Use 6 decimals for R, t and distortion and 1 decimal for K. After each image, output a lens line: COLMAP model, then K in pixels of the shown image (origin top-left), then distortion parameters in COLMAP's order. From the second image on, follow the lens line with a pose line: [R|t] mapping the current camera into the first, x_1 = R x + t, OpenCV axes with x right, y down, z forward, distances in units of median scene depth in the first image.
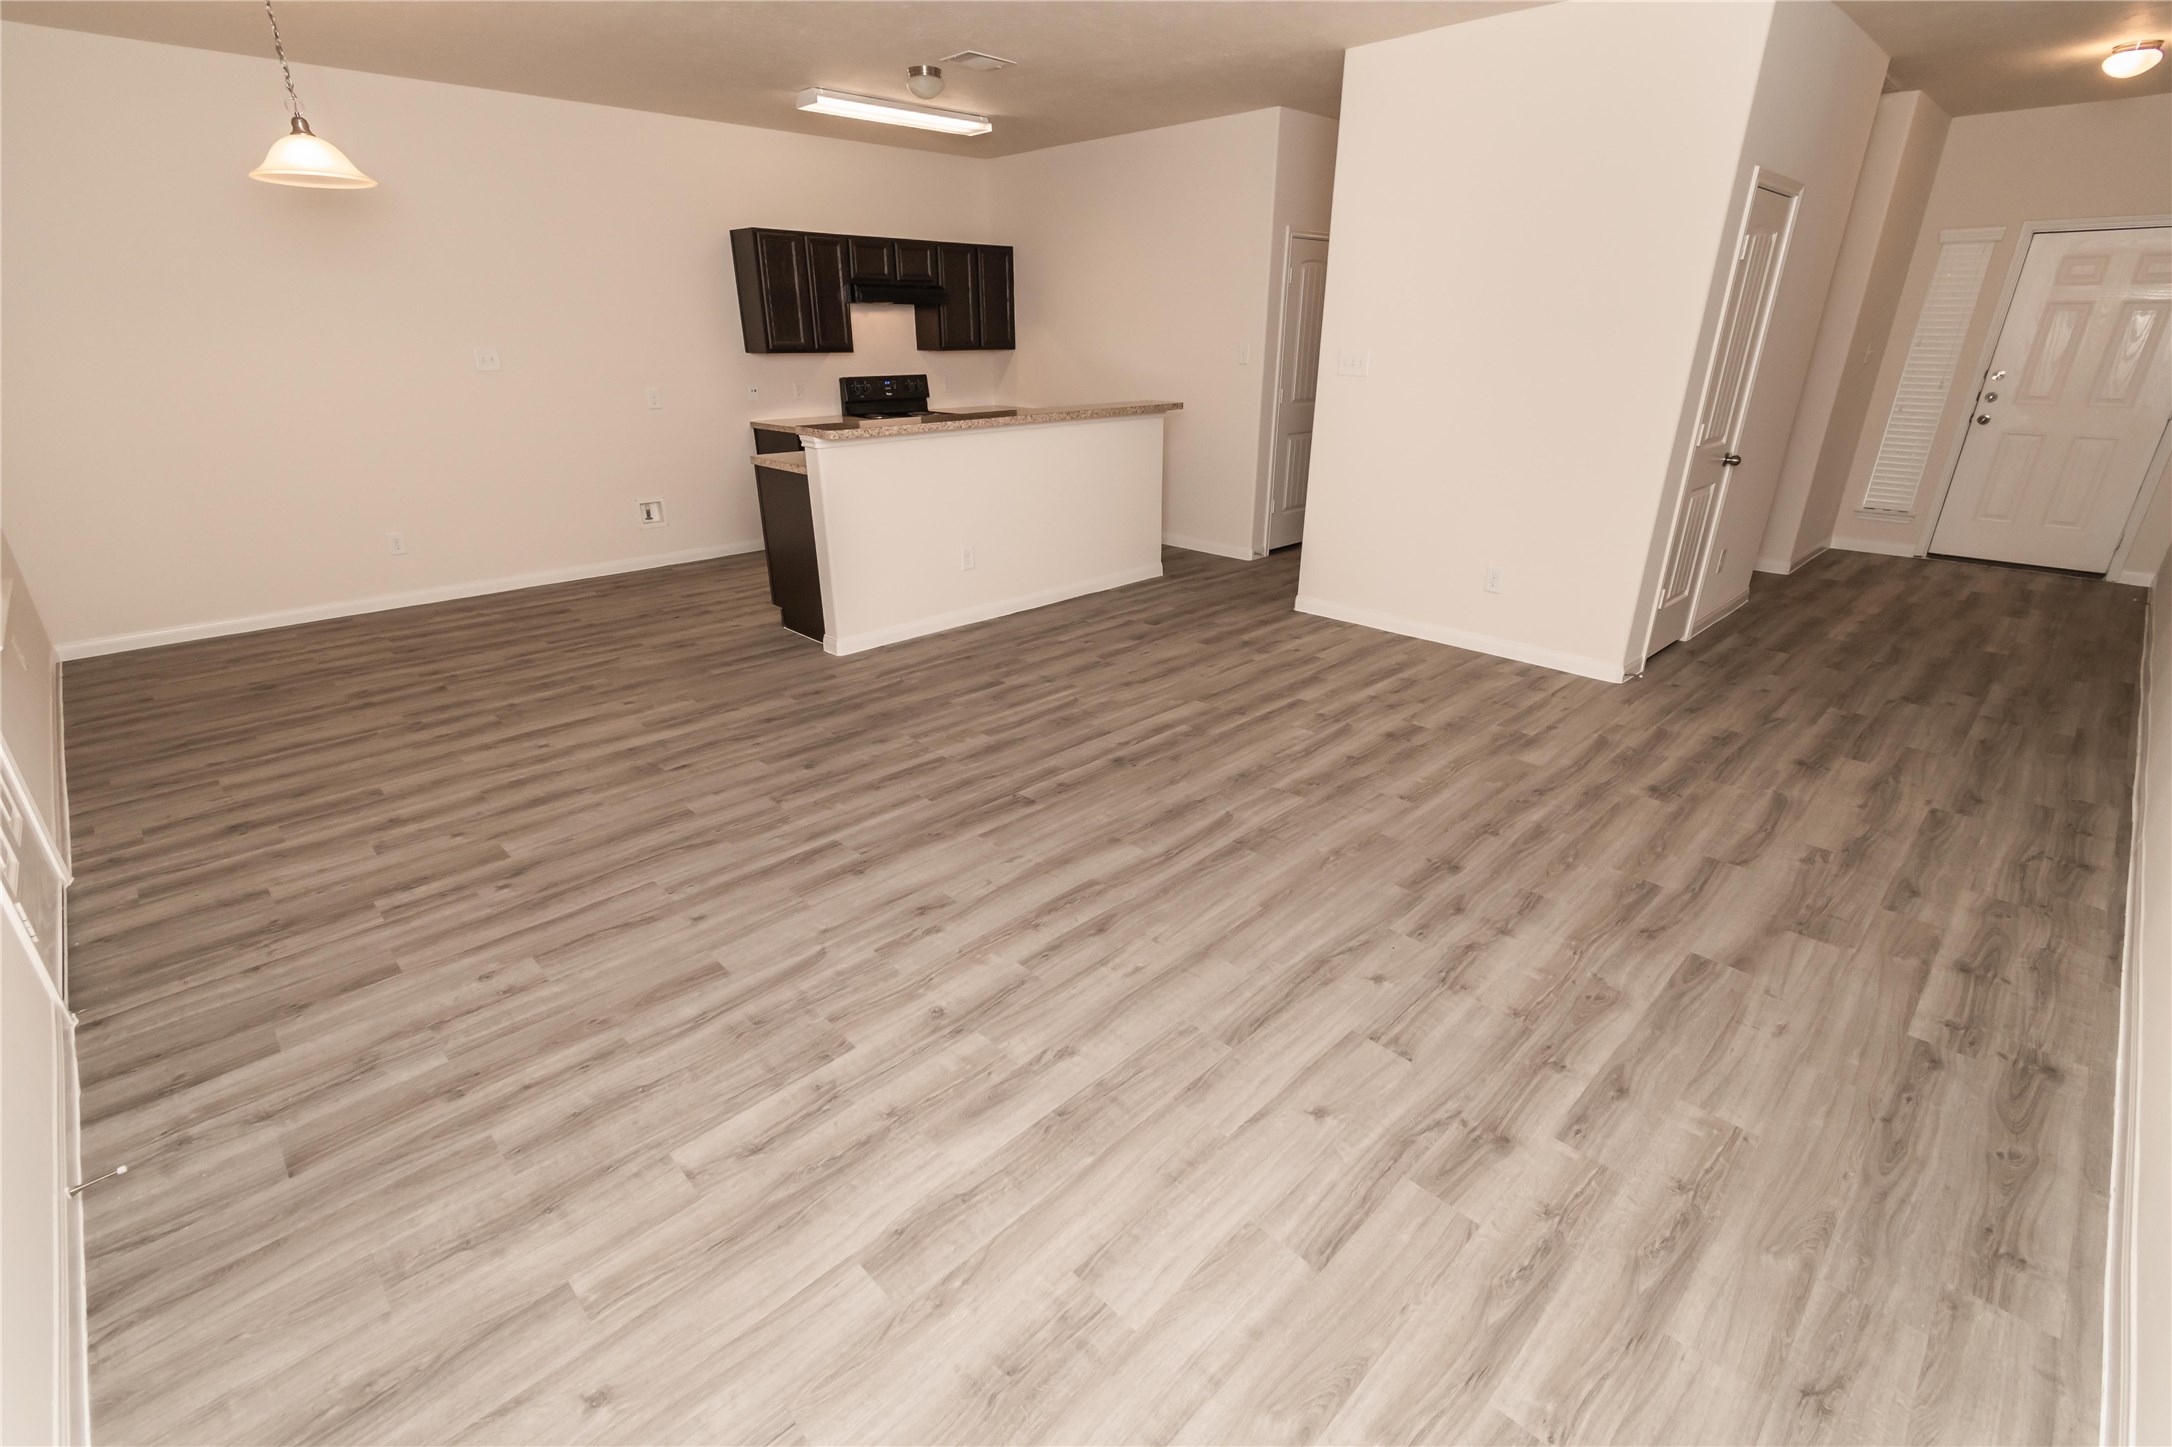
lens RADIAL K [[978.1, 0, 1075.9], [0, 978.1, 719.3], [0, 0, 1]] dist [-0.000483, -0.000624]
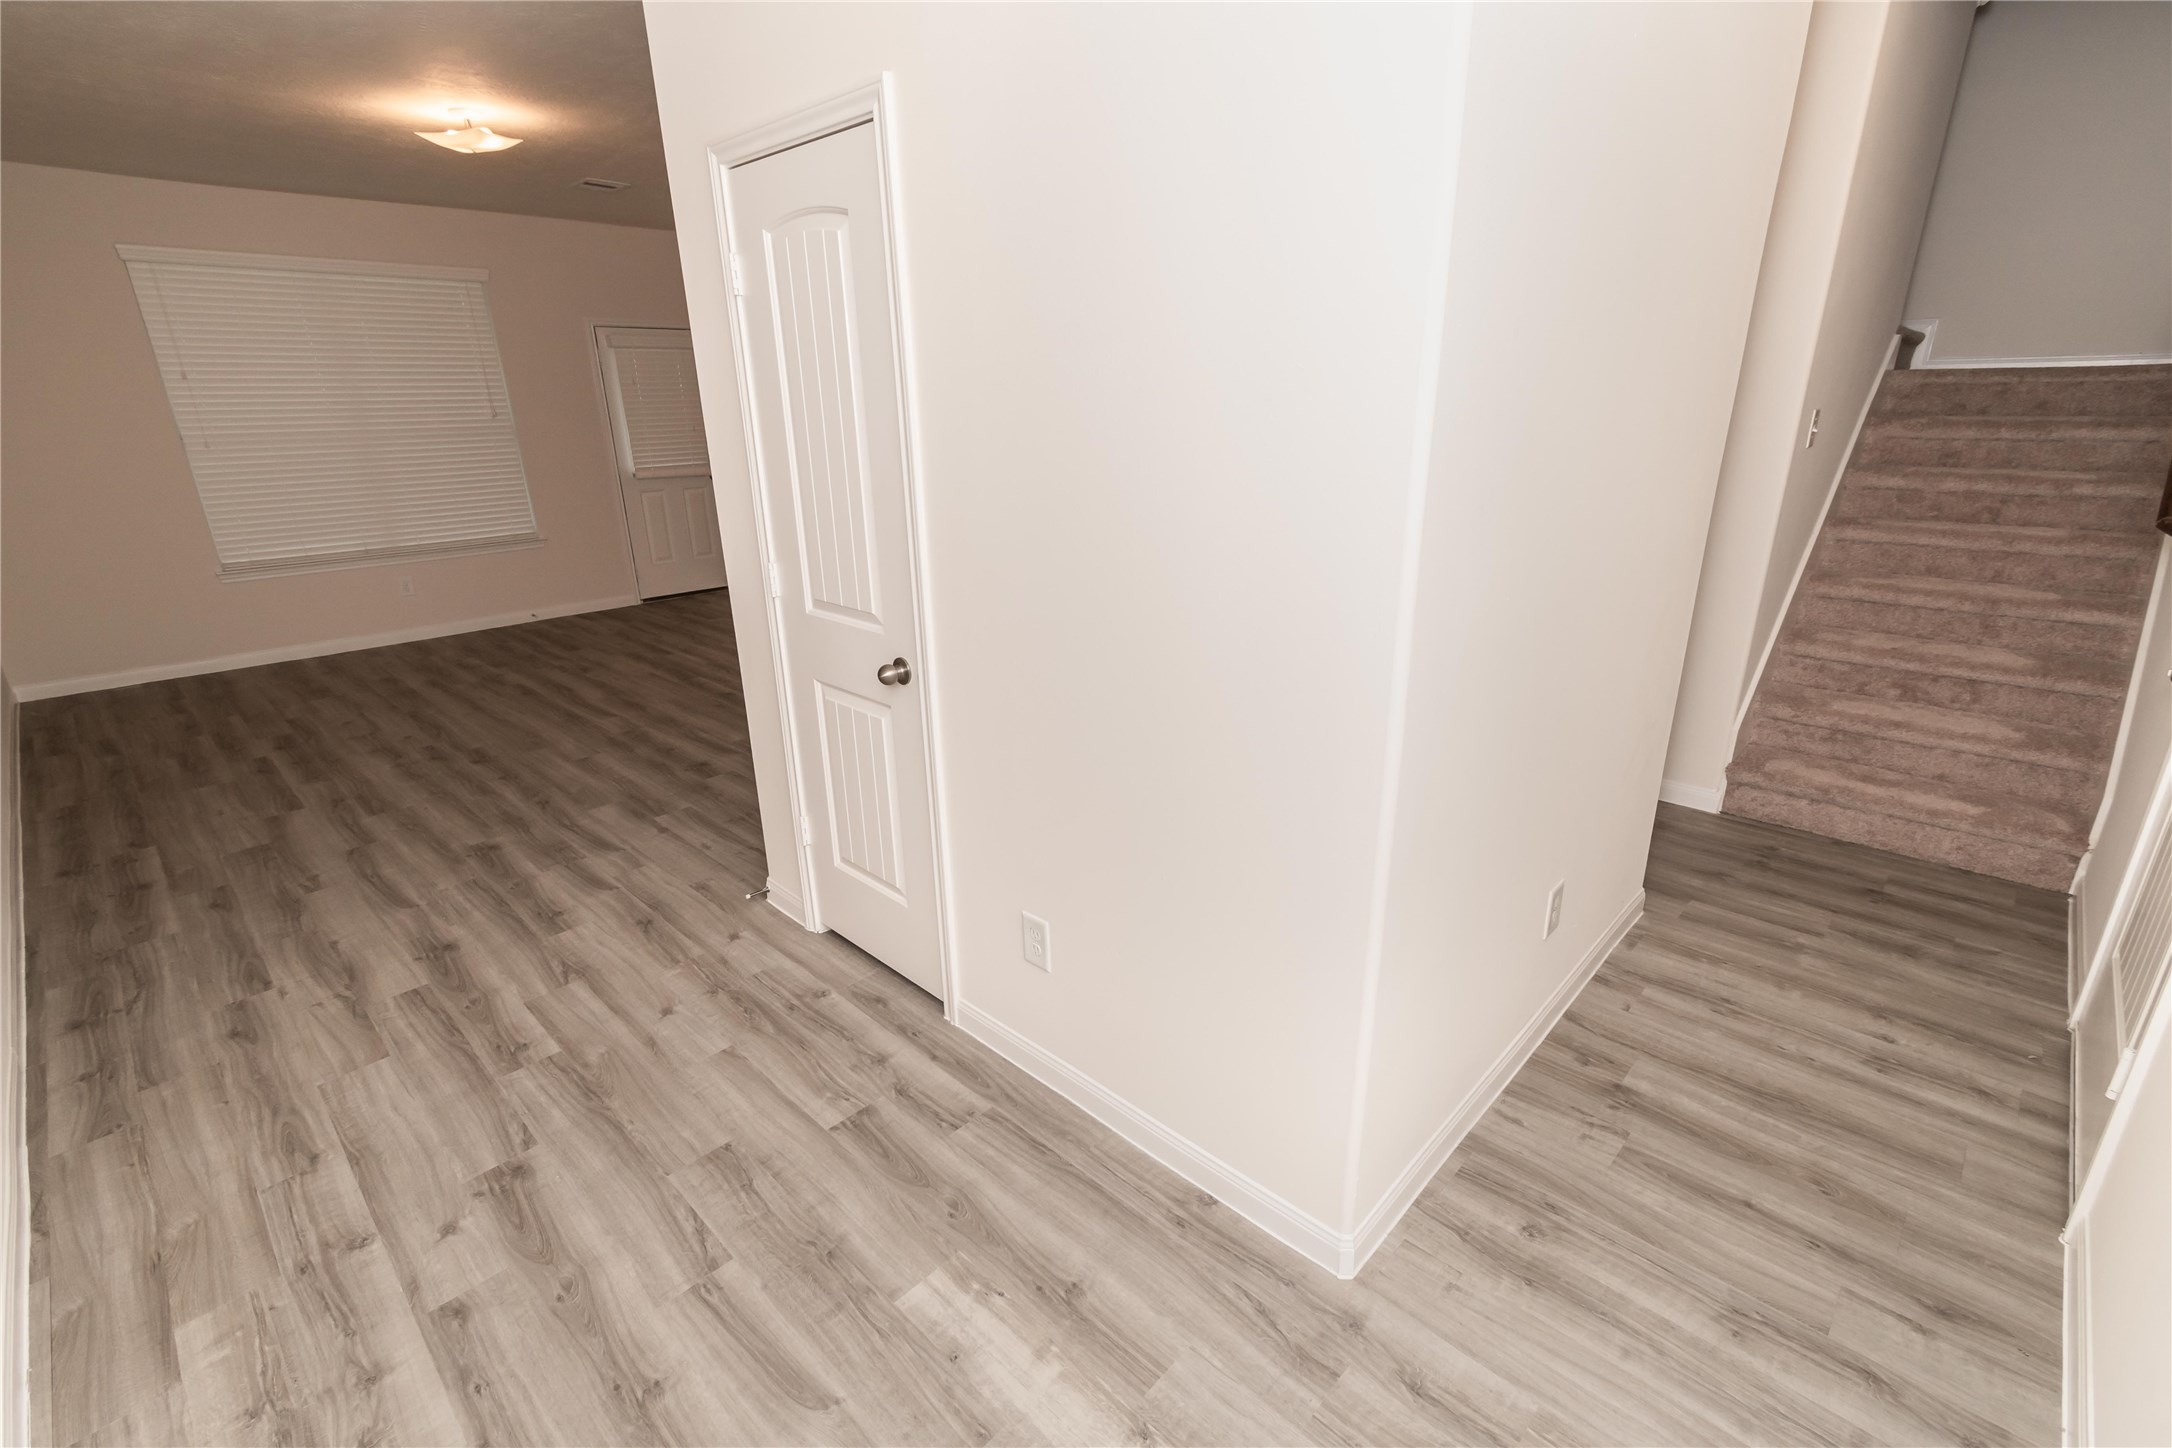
lens RADIAL K [[978.1, 0, 1033.2], [0, 978.1, 729.2], [0, 0, 1]] dist [-0.000483, -0.000624]
pose [[0.011089, 0.327647, -0.944735, 1.670386], [-0.356192, 0.884113, 0.302441, -0.593090], [0.934347, 0.333154, 0.126509, 1.503193]]
